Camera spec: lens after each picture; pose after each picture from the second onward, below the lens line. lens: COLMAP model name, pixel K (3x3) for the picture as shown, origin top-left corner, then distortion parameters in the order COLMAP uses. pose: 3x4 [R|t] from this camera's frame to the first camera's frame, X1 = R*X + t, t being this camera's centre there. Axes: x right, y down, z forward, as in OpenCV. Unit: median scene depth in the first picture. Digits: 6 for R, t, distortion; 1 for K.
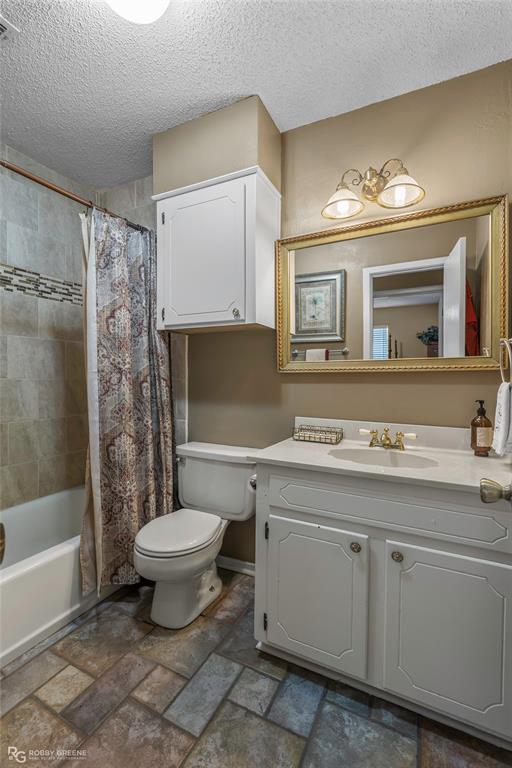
lens RADIAL K [[347.2, 0, 257.2], [0, 347.2, 391.0], [0, 0, 1]] dist [-0.008789, 0.000820]
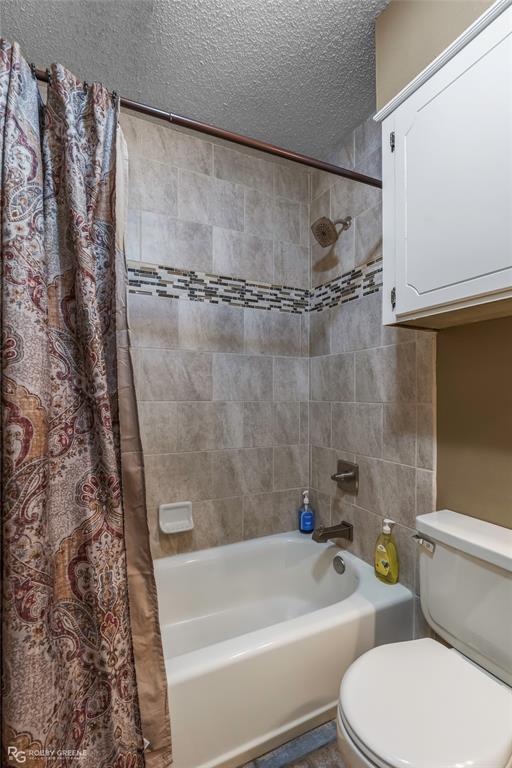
lens RADIAL K [[347.2, 0, 257.2], [0, 347.2, 391.0], [0, 0, 1]] dist [-0.008789, 0.000820]
pose [[0.798501, -0.013284, -0.601847, -0.088330], [-0.019421, 0.998668, -0.047810, -0.021255], [0.601681, 0.049865, 0.797179, 0.340750]]
